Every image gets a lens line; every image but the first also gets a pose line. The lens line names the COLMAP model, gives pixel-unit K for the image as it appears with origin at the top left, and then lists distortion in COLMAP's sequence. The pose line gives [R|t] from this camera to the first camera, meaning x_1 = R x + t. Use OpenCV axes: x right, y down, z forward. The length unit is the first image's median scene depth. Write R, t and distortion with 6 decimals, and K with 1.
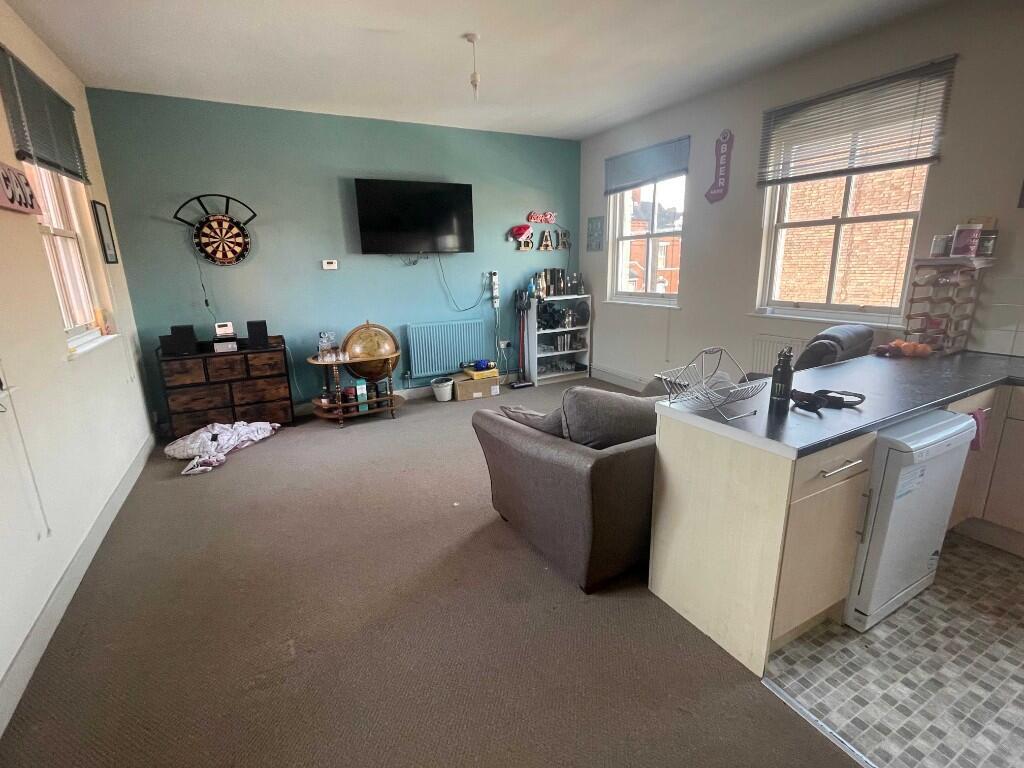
lens RADIAL K [[475.2, 0, 513.8], [0, 475.2, 385.1], [0, 0, 1]] dist [-0.002566, -0.000336]
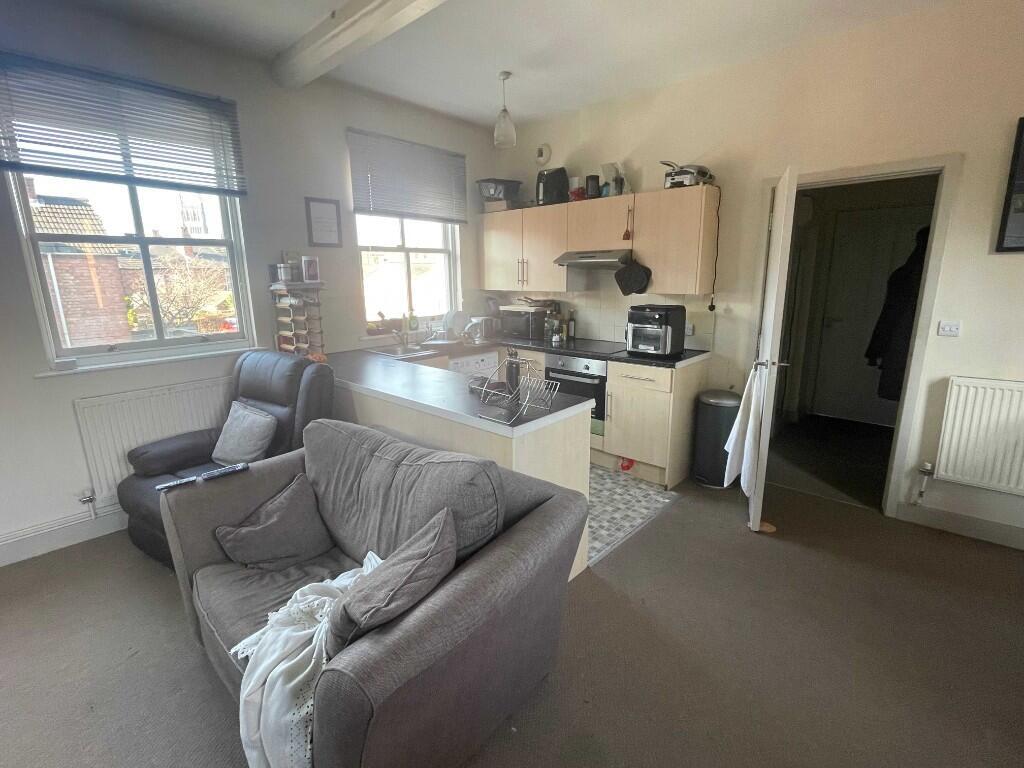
lens RADIAL K [[475.2, 0, 513.4], [0, 475.2, 377.1], [0, 0, 1]] dist [-0.002566, -0.000336]
pose [[-0.329388, -0.173790, 0.928063, -0.388786], [0.253802, 0.930442, 0.264315, -0.214586], [-0.909444, 0.322606, -0.262369, 0.848901]]
